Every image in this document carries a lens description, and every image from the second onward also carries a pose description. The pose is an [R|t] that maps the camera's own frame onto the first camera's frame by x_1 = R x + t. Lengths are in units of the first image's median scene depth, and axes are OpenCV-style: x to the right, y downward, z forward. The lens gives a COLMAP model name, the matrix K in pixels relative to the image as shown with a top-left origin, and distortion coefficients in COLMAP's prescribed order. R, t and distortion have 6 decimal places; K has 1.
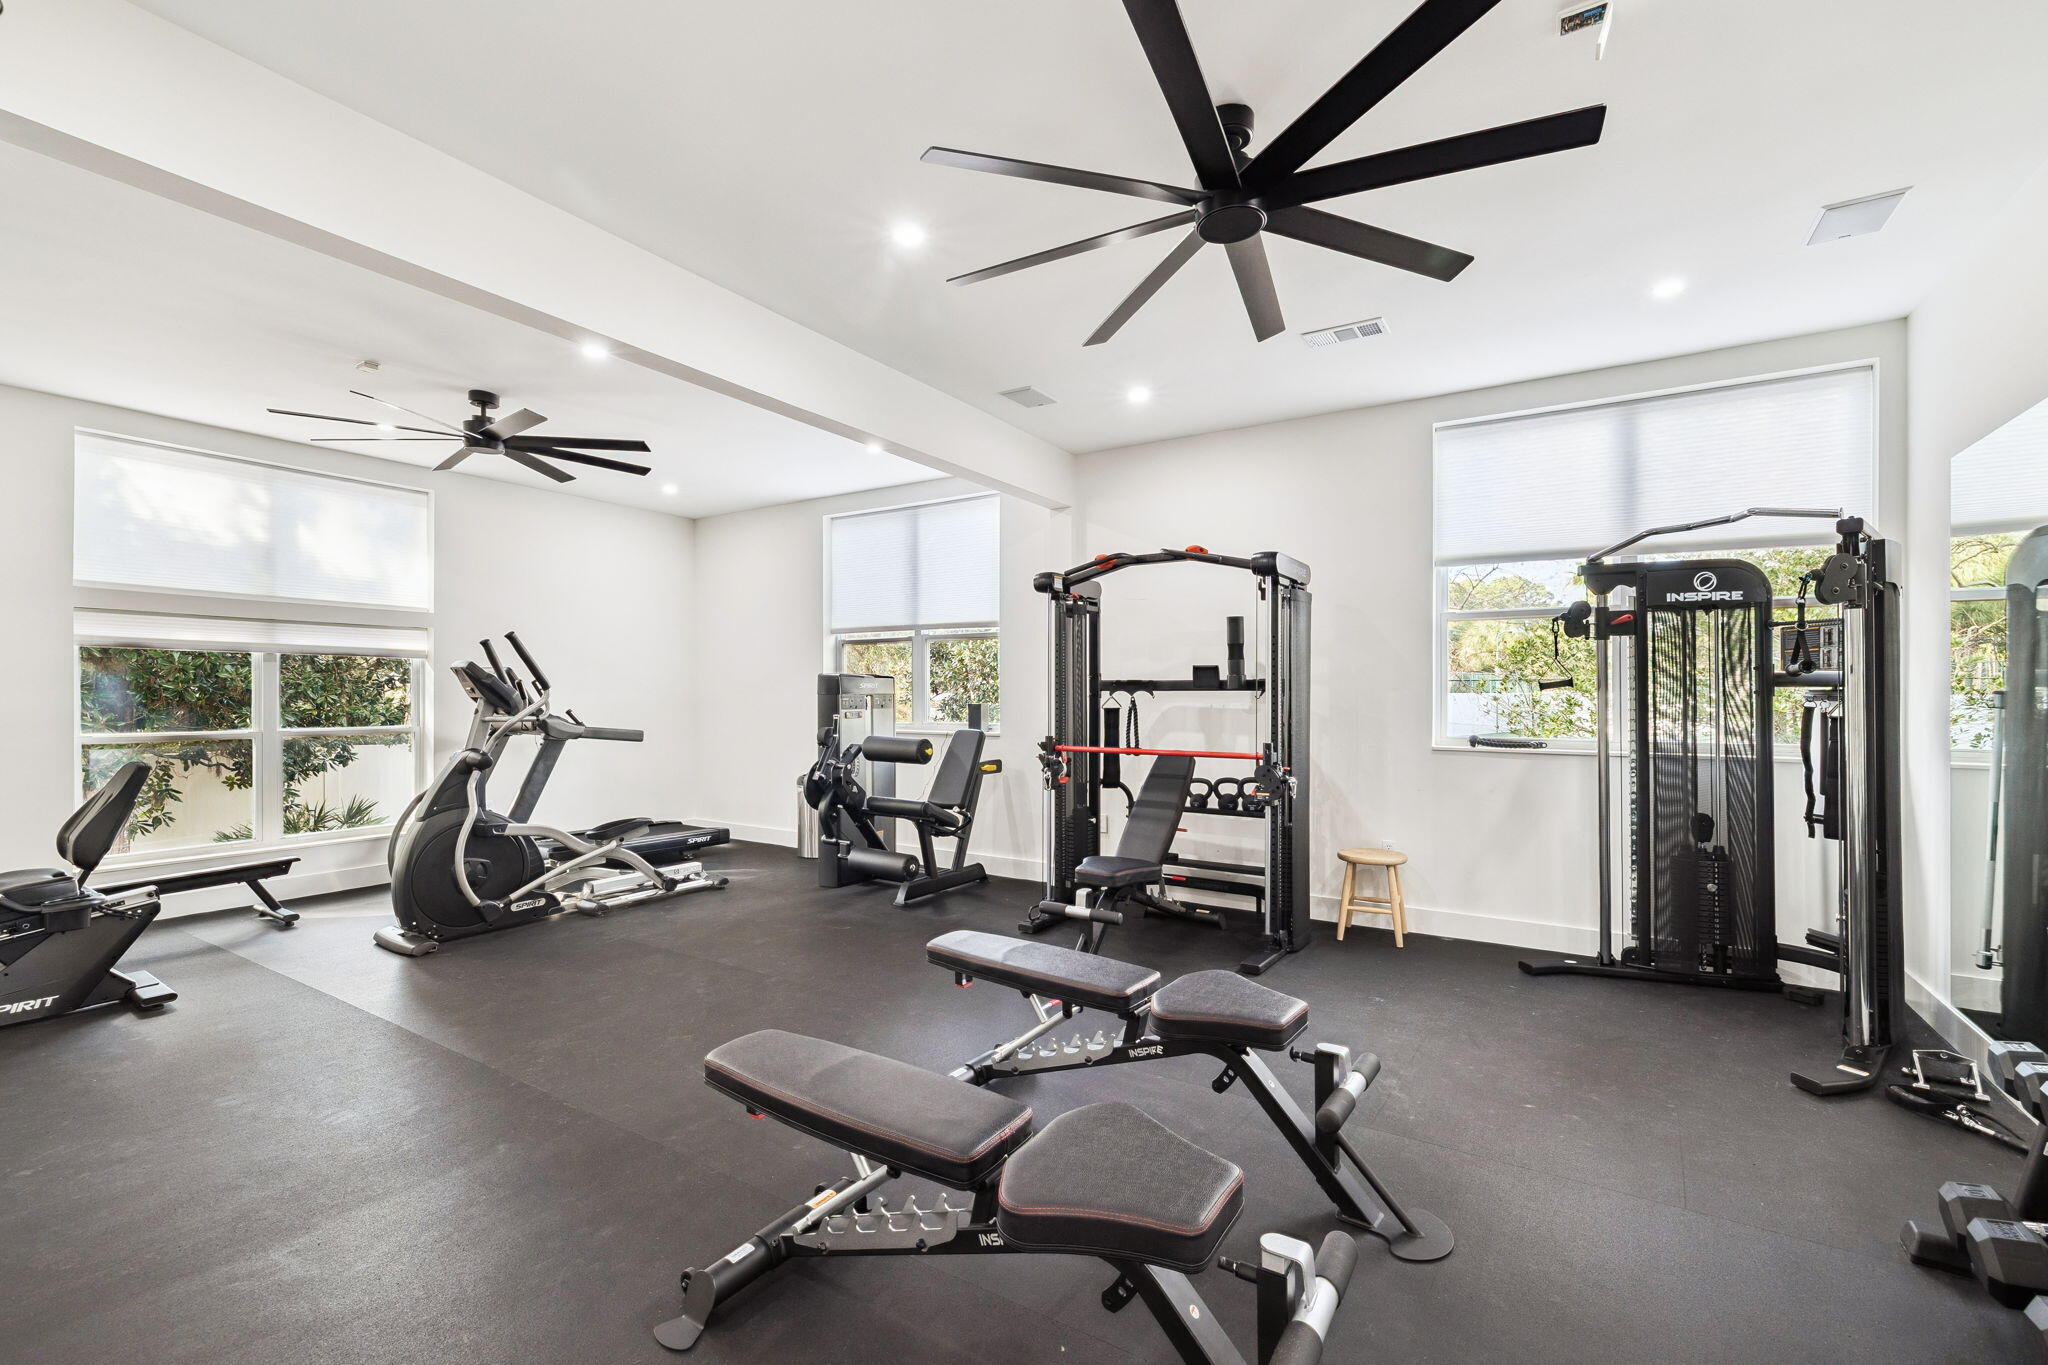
lens RADIAL K [[903.5, 0, 1014.8], [0, 903.5, 689.8], [0, 0, 1]] dist [-0.002424, -0.000596]
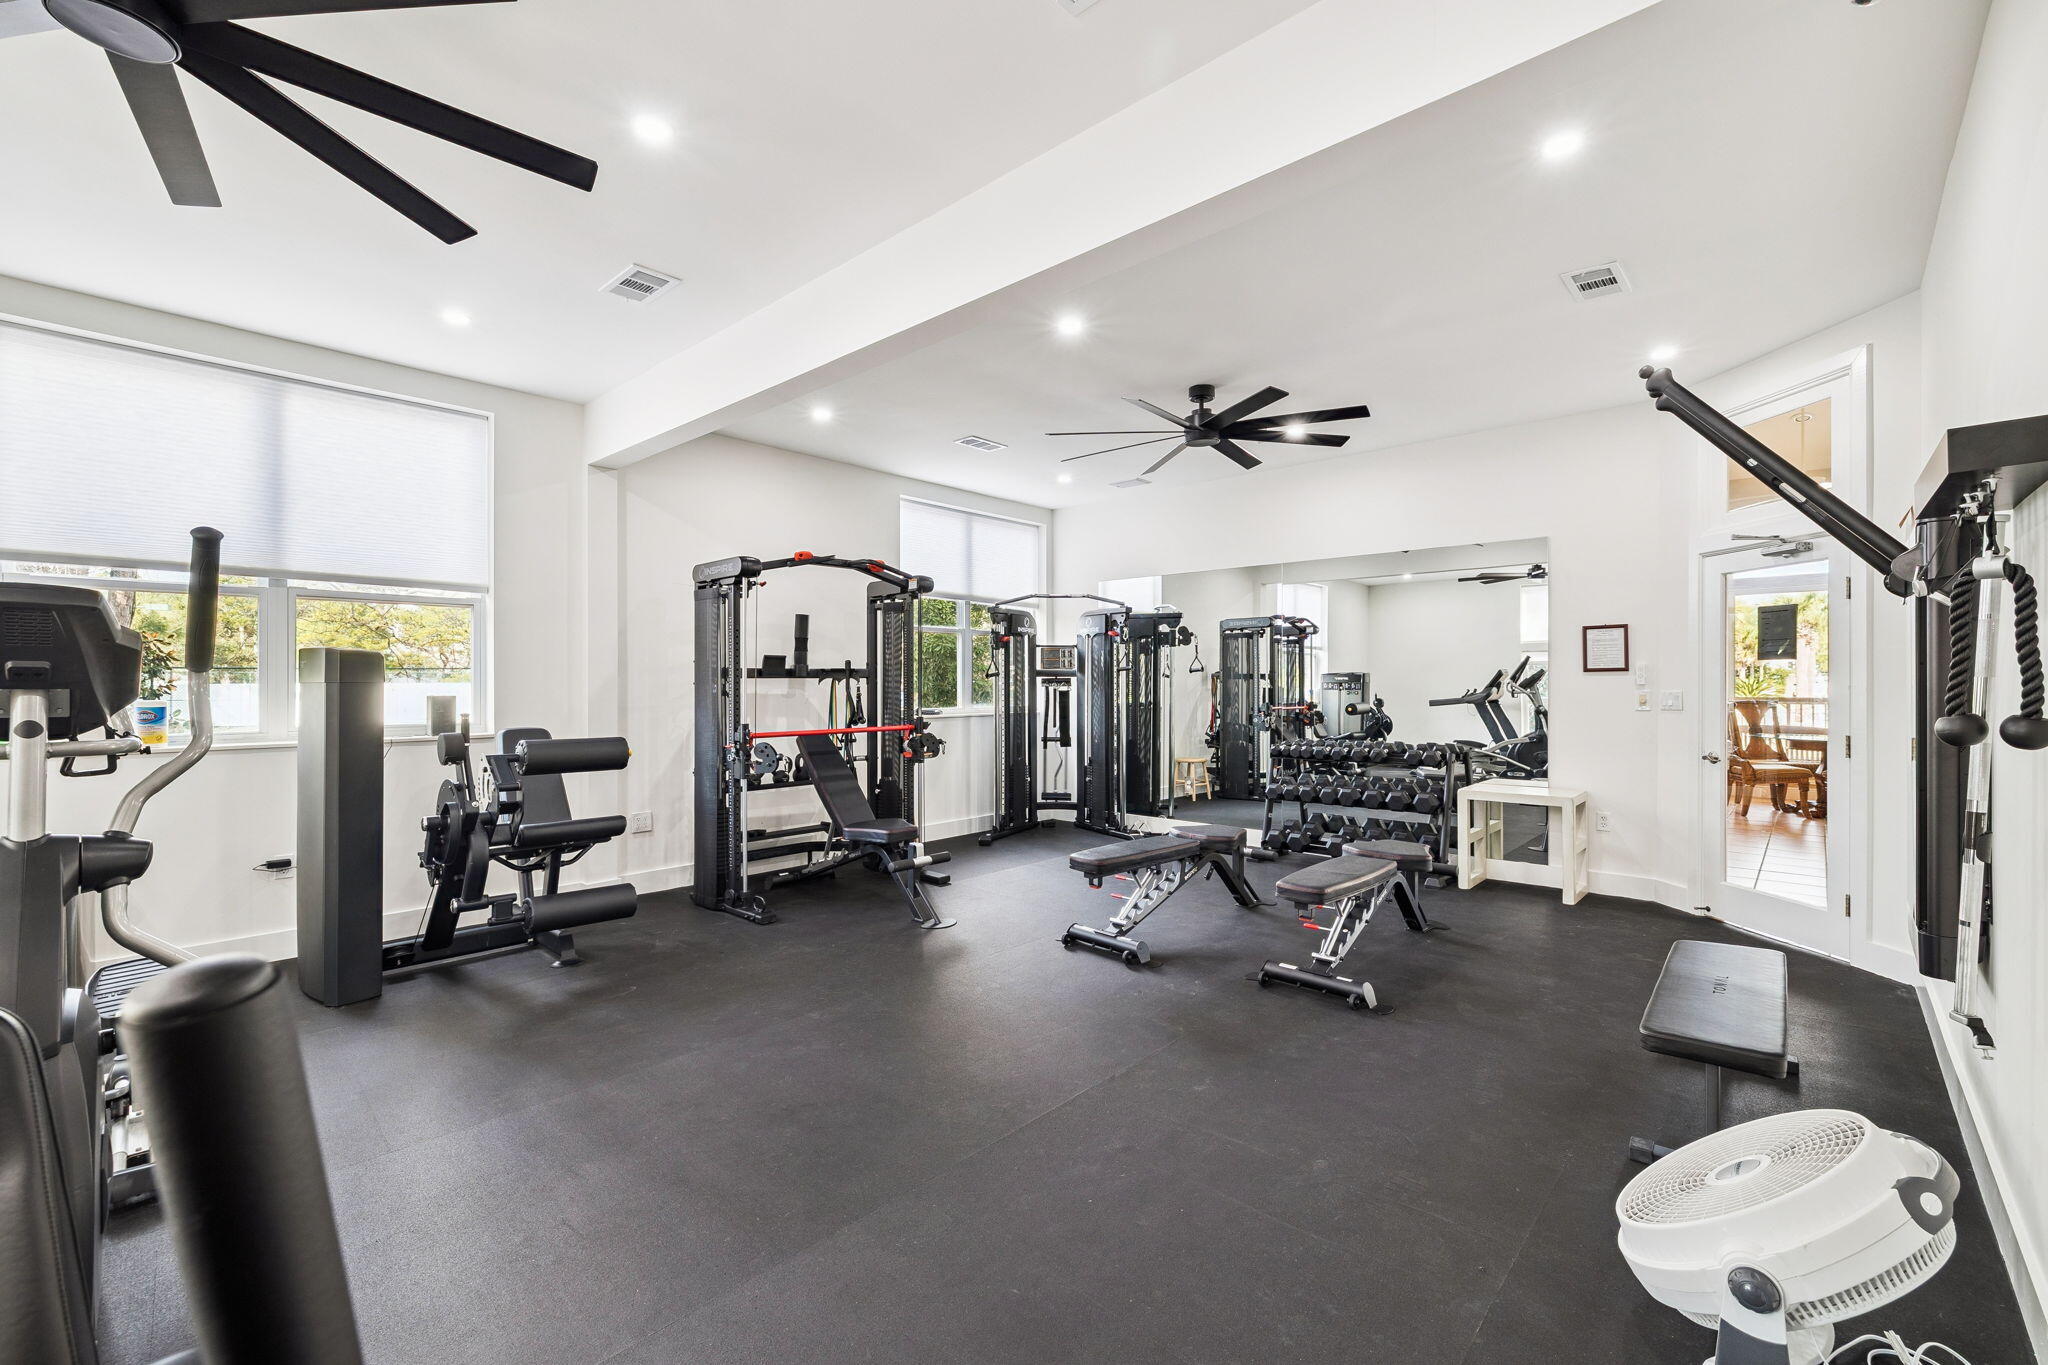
lens RADIAL K [[903.5, 0, 1018.1], [0, 903.5, 679.2], [0, 0, 1]] dist [-0.002424, -0.000596]
pose [[0.137213, 0.005290, 0.990527, -0.873107], [0.003187, 0.999978, -0.005782, 0.010060], [-0.990536, 0.003951, 0.137193, 0.562292]]
